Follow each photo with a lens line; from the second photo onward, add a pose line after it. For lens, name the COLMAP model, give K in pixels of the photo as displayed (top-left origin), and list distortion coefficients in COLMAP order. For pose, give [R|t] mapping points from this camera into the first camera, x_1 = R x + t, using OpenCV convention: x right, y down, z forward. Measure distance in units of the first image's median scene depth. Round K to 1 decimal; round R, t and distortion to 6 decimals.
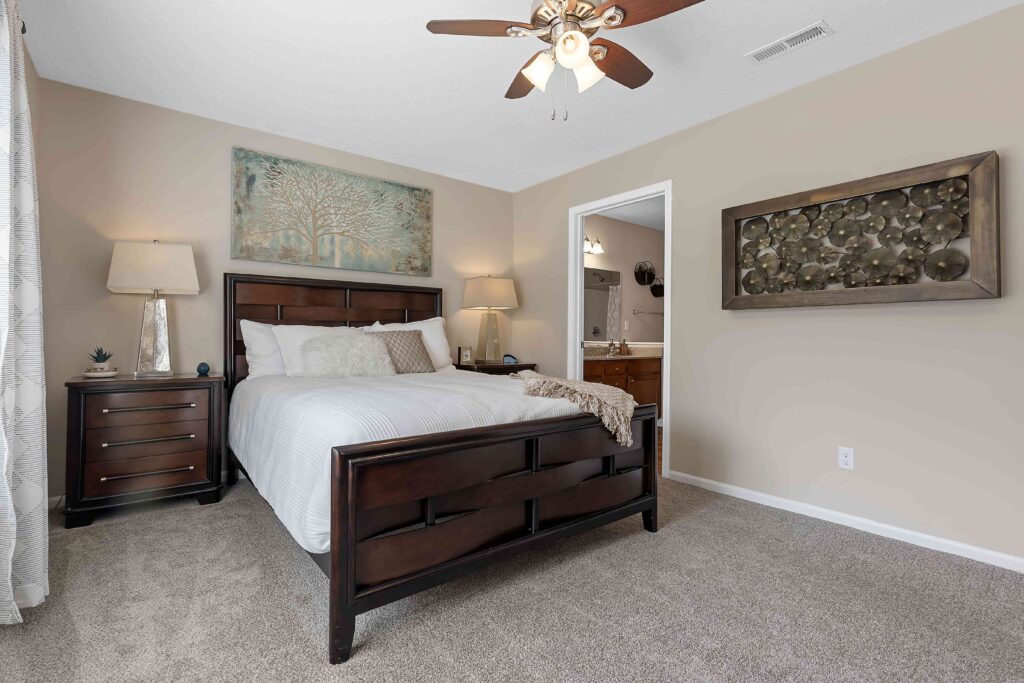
lens RADIAL K [[468.8, 0, 509.9], [0, 468.8, 340.5], [0, 0, 1]] dist [0.001630, 0.000096]
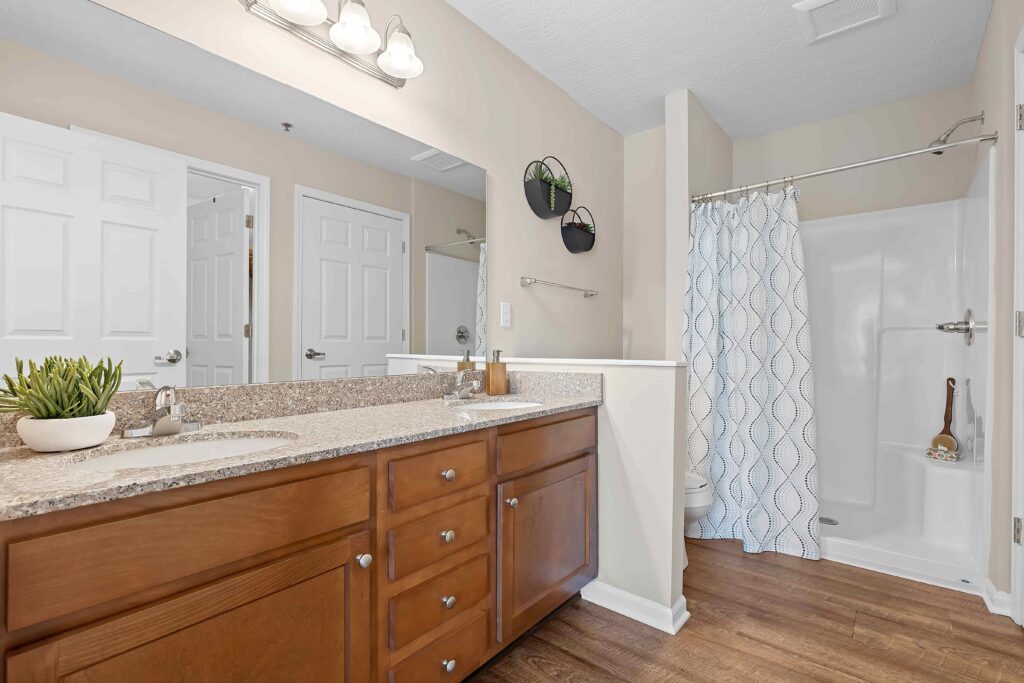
lens RADIAL K [[468.8, 0, 512.3], [0, 468.8, 345.9], [0, 0, 1]] dist [0.001630, 0.000096]
pose [[0.977567, -0.005315, 0.210559, 0.173538], [0.006249, 0.999973, -0.003771, -0.004457], [-0.210534, 0.005002, 0.977574, 0.621418]]
